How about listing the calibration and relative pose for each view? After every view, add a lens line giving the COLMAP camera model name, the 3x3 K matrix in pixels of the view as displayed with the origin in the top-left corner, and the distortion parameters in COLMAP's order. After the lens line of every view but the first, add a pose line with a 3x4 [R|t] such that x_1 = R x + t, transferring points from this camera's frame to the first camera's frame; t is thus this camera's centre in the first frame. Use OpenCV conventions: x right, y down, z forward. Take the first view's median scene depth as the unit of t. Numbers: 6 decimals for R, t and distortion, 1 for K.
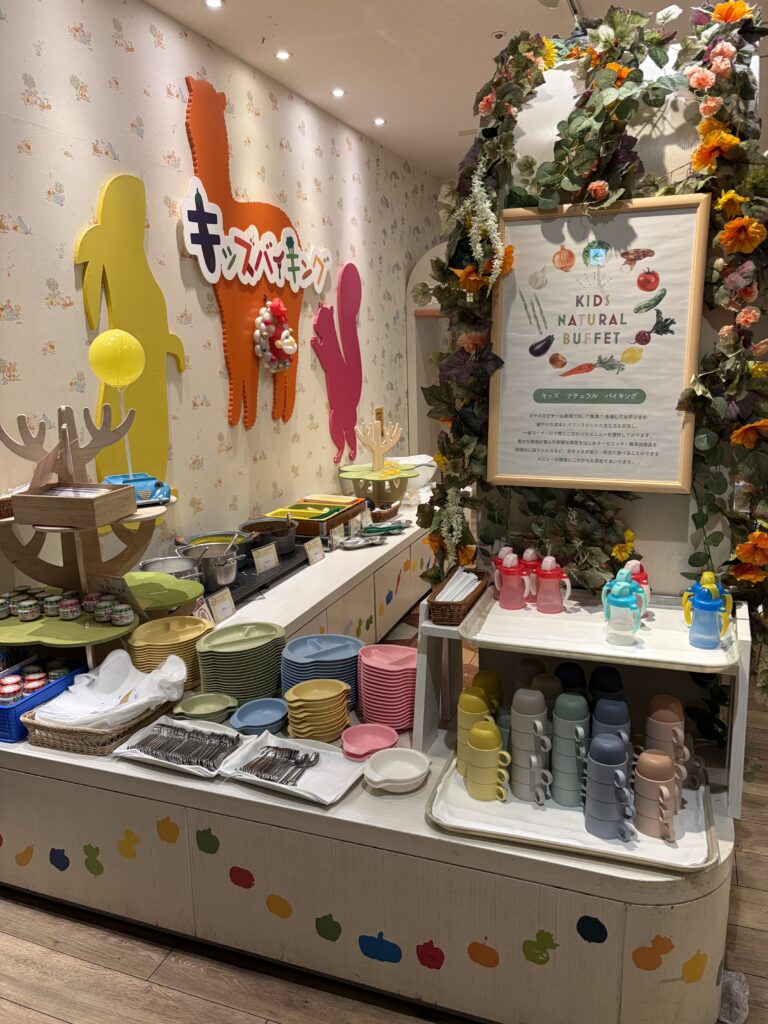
lens RADIAL K [[772.2, 0, 387.7], [0, 772.2, 512.1], [0, 0, 1]] dist [0.046504, -0.041243]
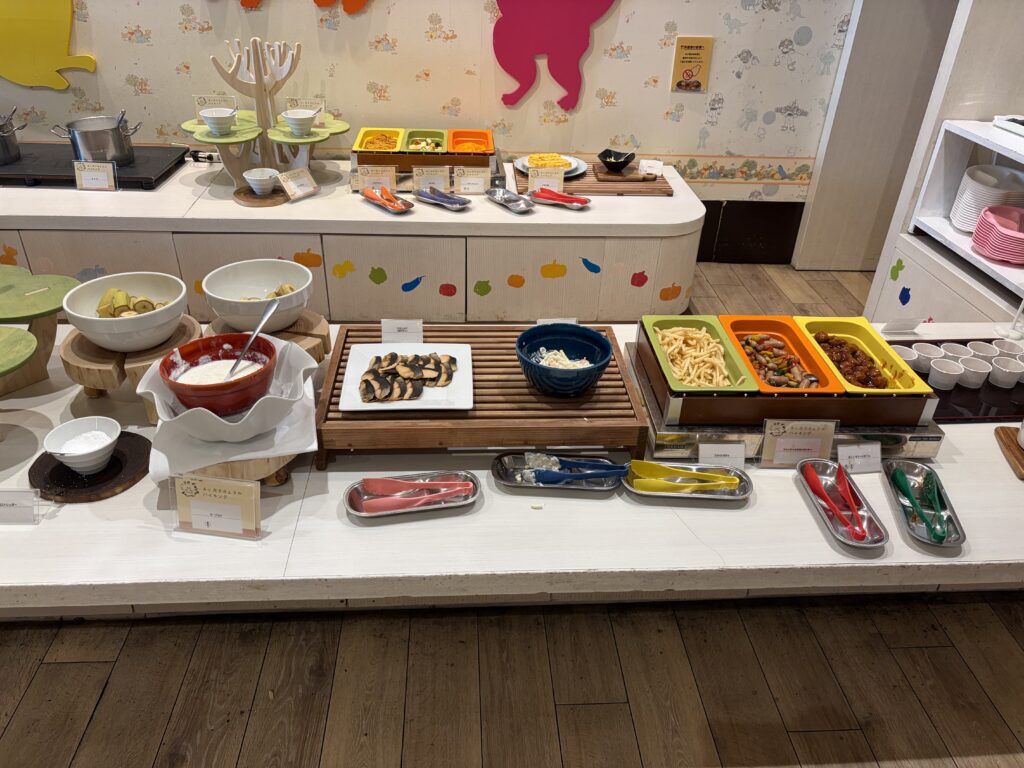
lens RADIAL K [[772.2, 0, 518.1], [0, 772.2, 383.9], [0, 0, 1]] dist [0.046504, -0.041243]
pose [[0.413538, 0.515492, -0.750503, 0.747700], [-0.242751, 0.856874, 0.454796, -0.217126], [0.877530, -0.005890, 0.479486, 0.898543]]
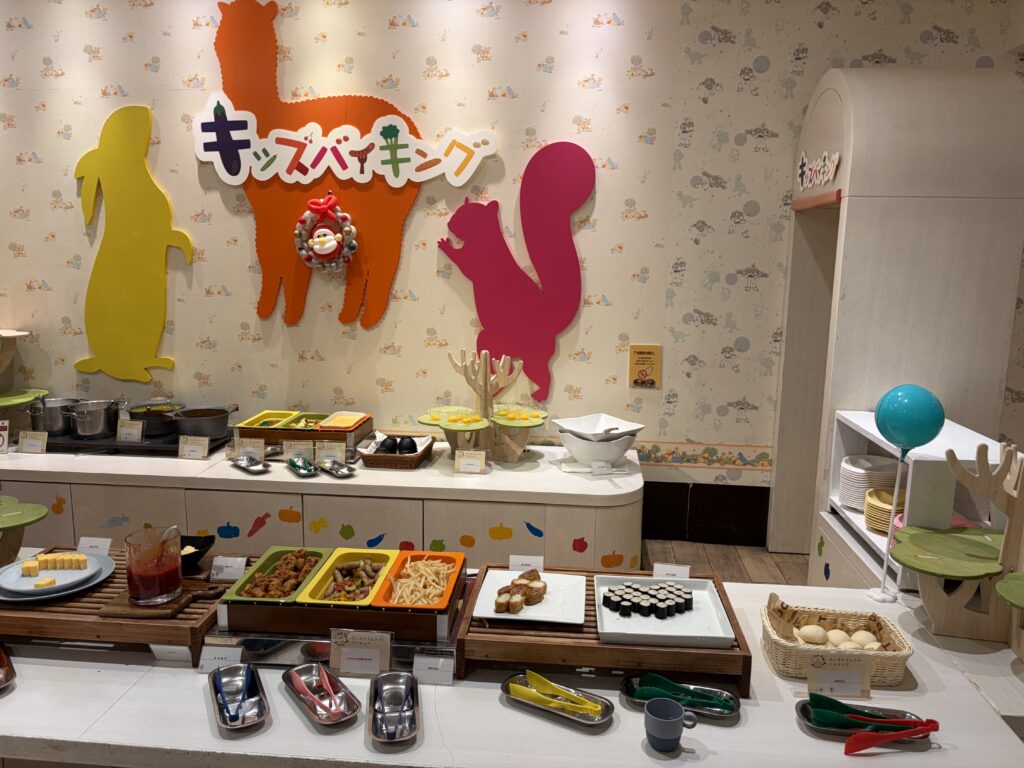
lens RADIAL K [[772.2, 0, 514.3], [0, 772.2, 381.4], [0, 0, 1]] dist [0.046504, -0.041243]
pose [[0.261042, 0.195606, -0.945302, 0.905262], [-0.231068, 0.963449, 0.135552, -0.252878], [0.937264, 0.183044, 0.296699, 1.033347]]
